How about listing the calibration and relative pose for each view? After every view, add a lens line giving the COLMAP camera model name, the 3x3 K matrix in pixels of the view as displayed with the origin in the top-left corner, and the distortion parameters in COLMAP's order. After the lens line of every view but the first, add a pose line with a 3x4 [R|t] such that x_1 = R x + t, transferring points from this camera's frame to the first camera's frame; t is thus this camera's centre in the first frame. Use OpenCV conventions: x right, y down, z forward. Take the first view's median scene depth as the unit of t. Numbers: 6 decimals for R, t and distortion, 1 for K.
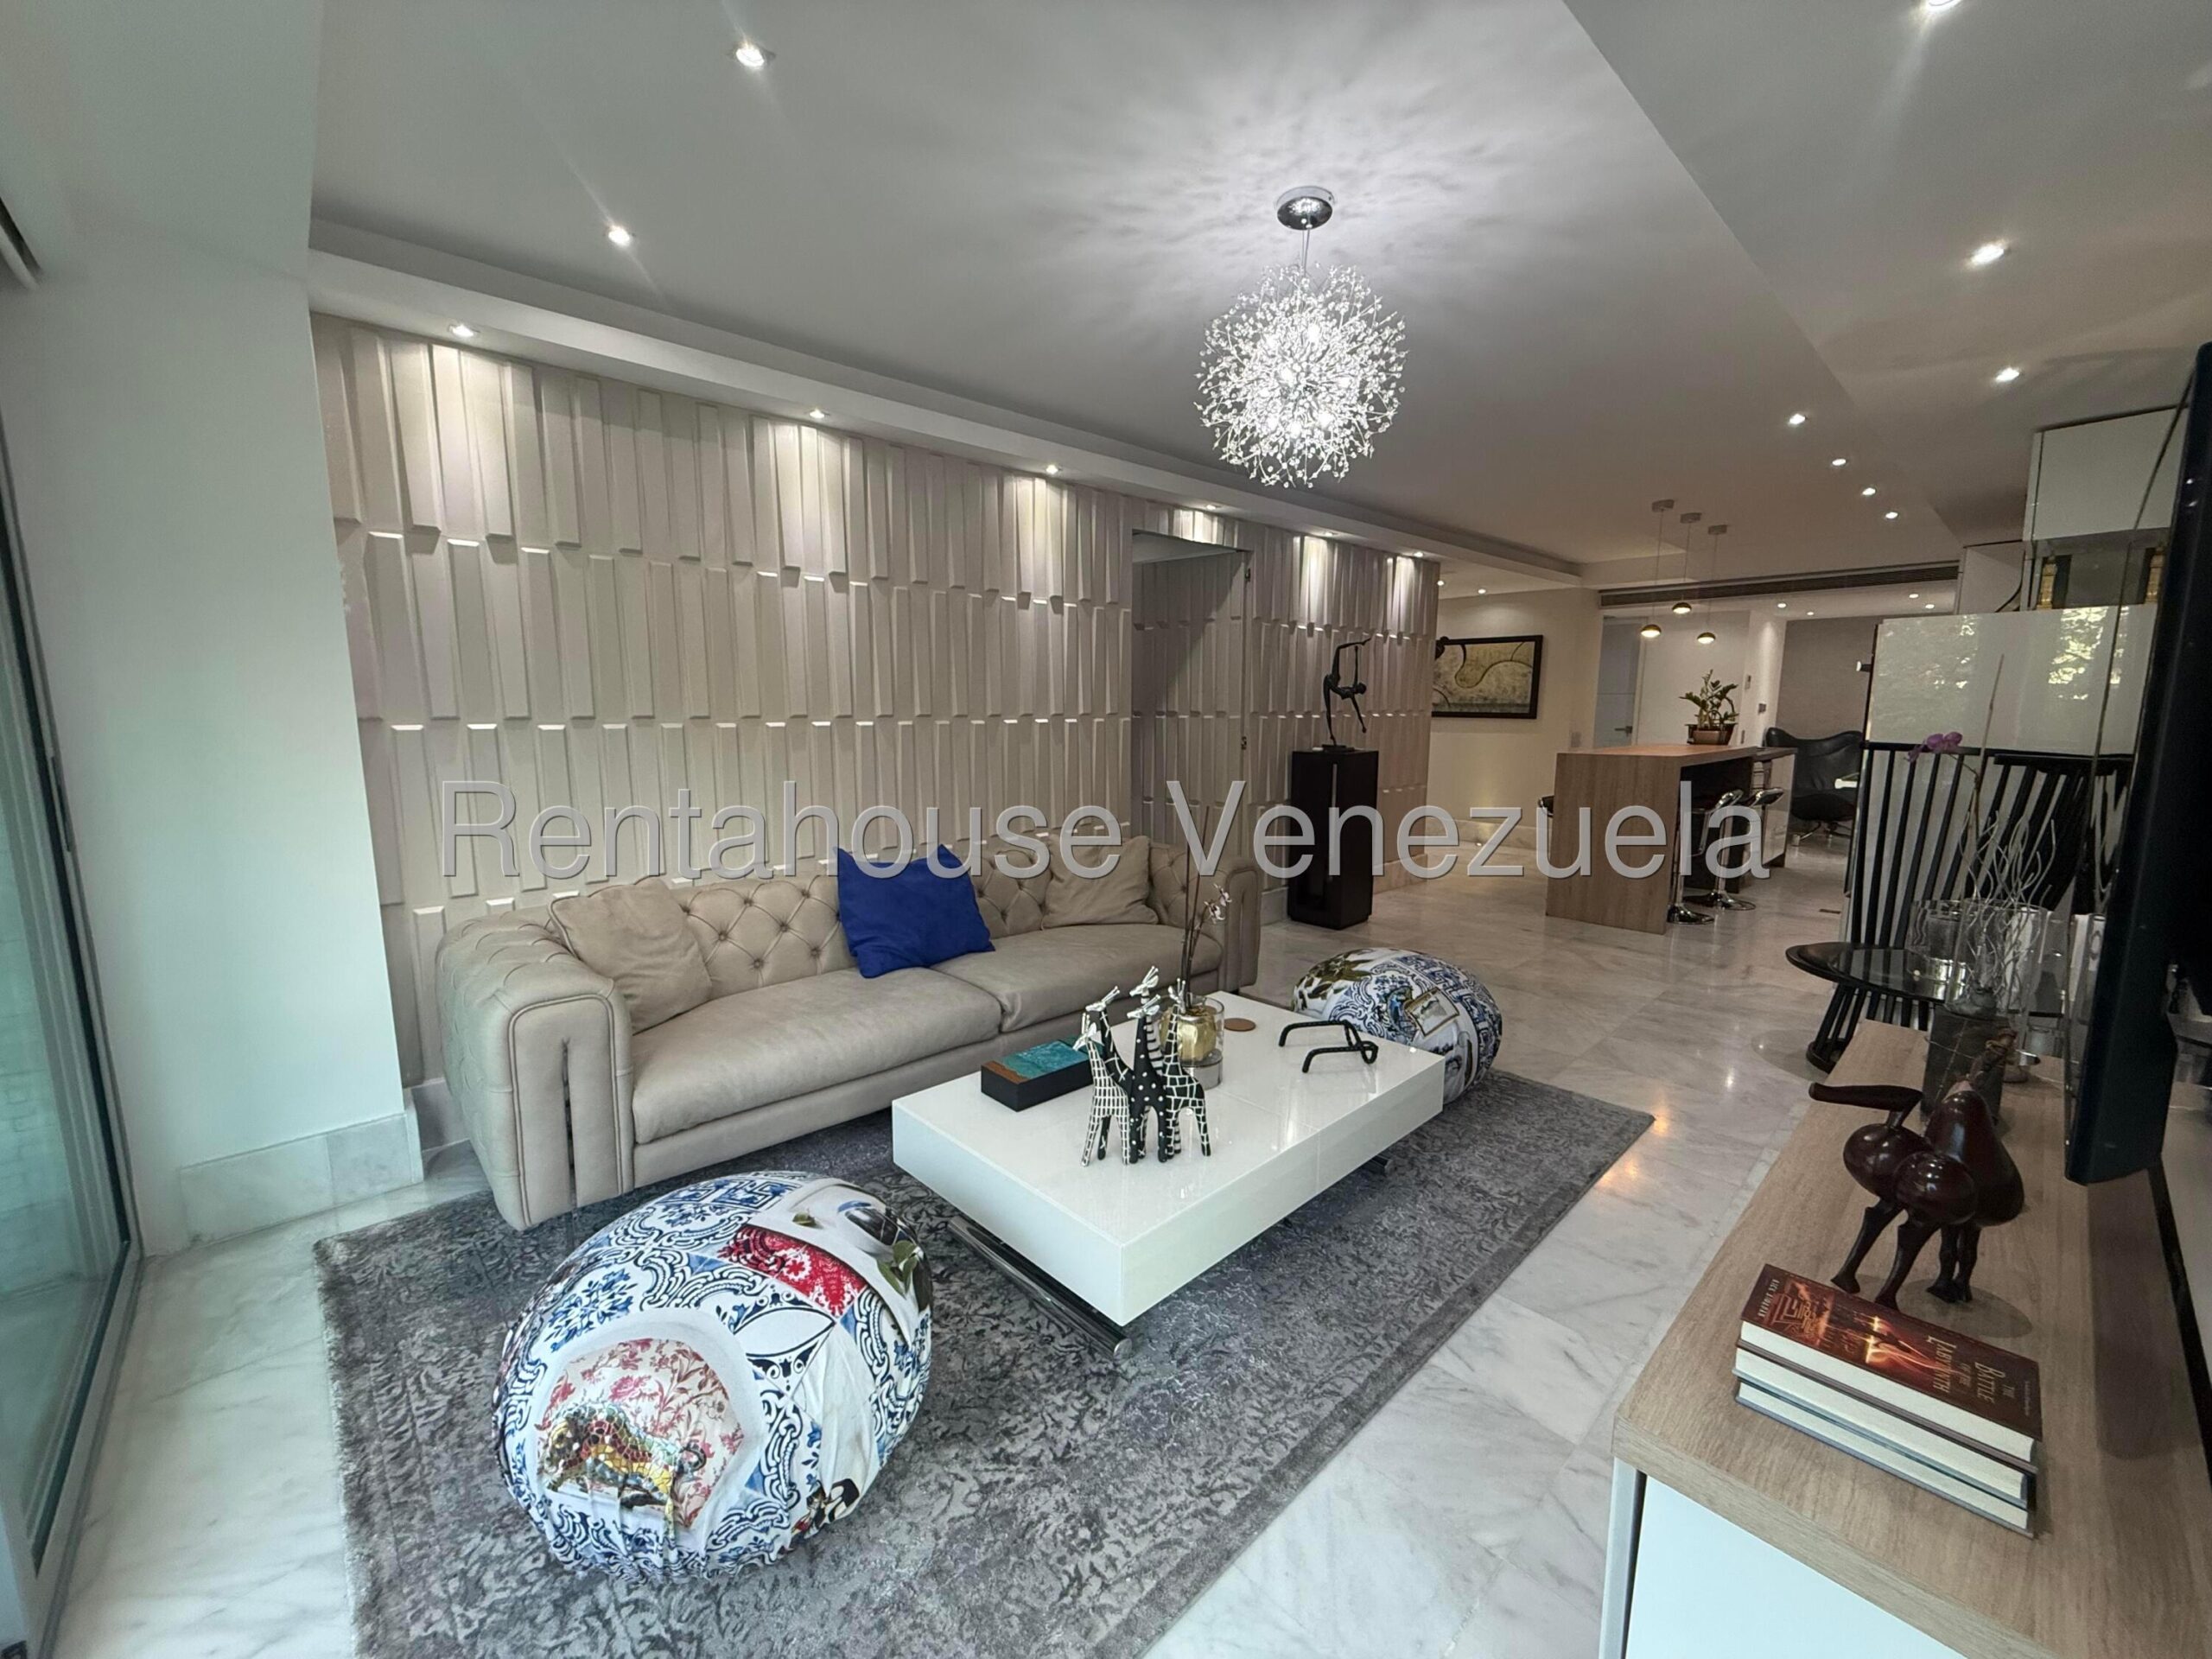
lens RADIAL K [[880.8, 0, 1107.3], [0, 880.8, 825.4], [0, 0, 1]] dist [-0.002350, 0.000440]
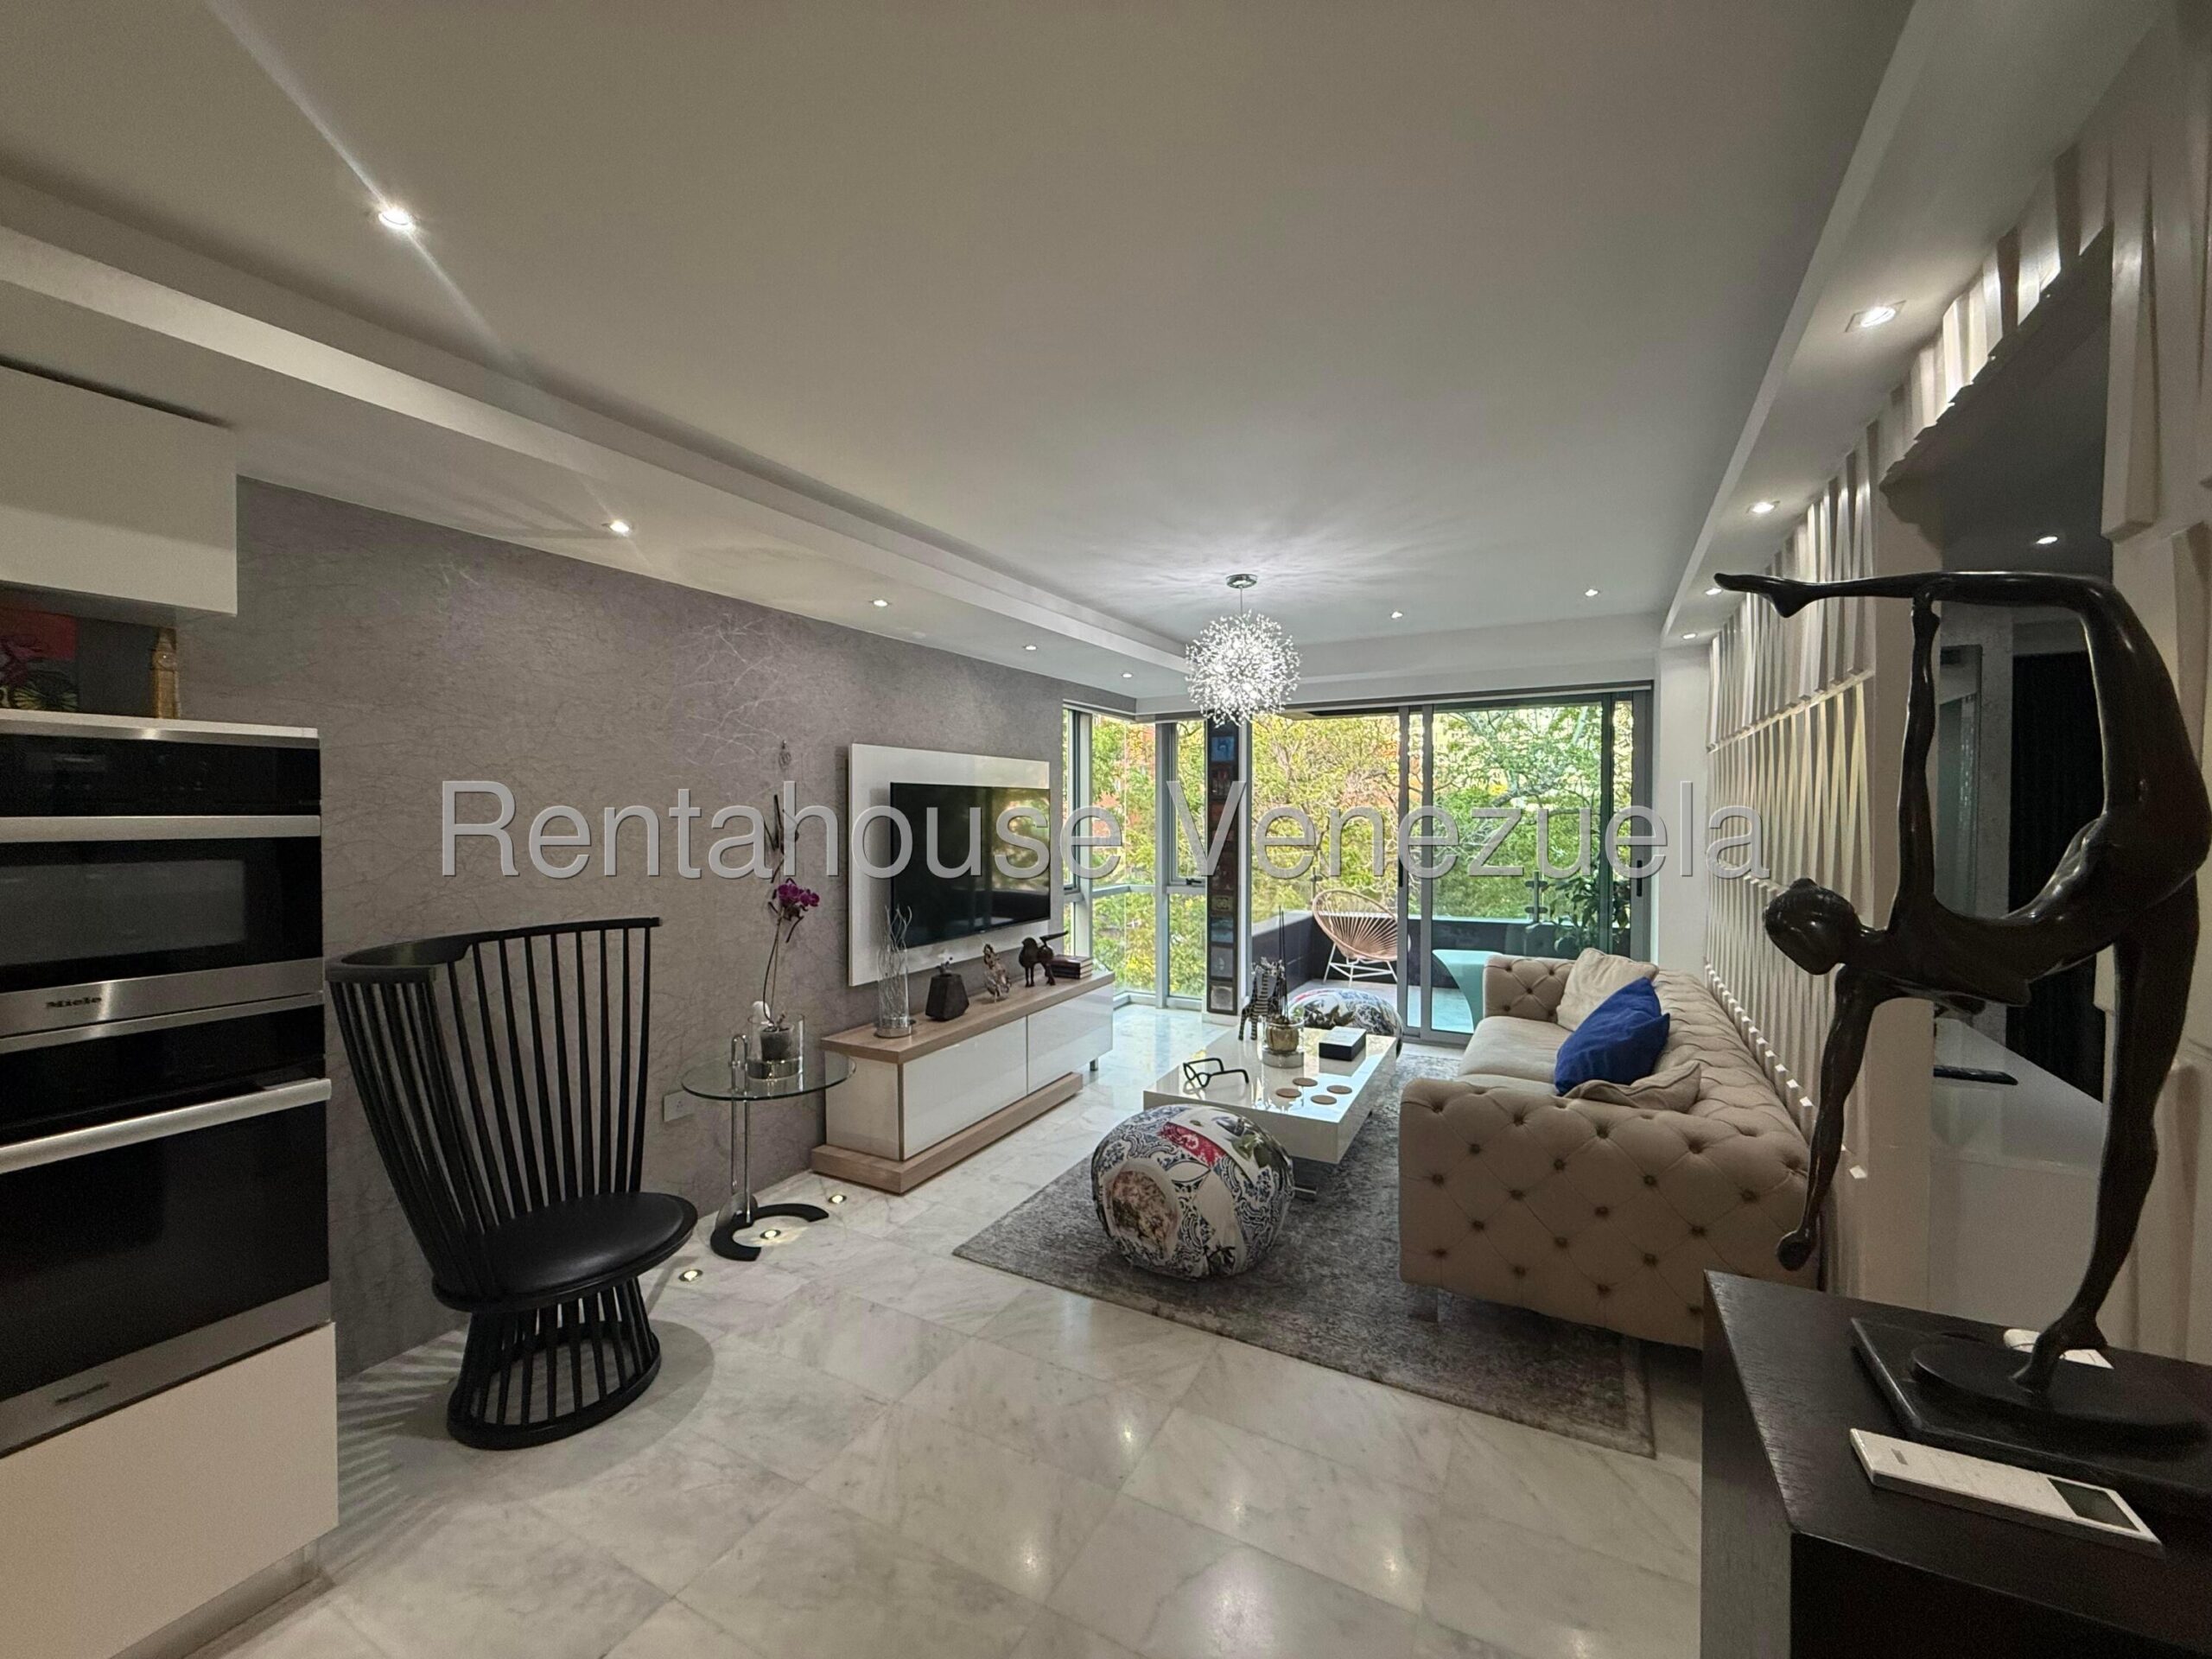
lens RADIAL K [[880.8, 0, 1102.9], [0, 880.8, 833.5], [0, 0, 1]] dist [-0.002350, 0.000440]
pose [[-0.950861, 0.008993, -0.309487, 0.994433], [-0.040674, 0.987287, 0.153655, -0.421907], [0.306934, 0.158692, -0.938407, 2.523151]]
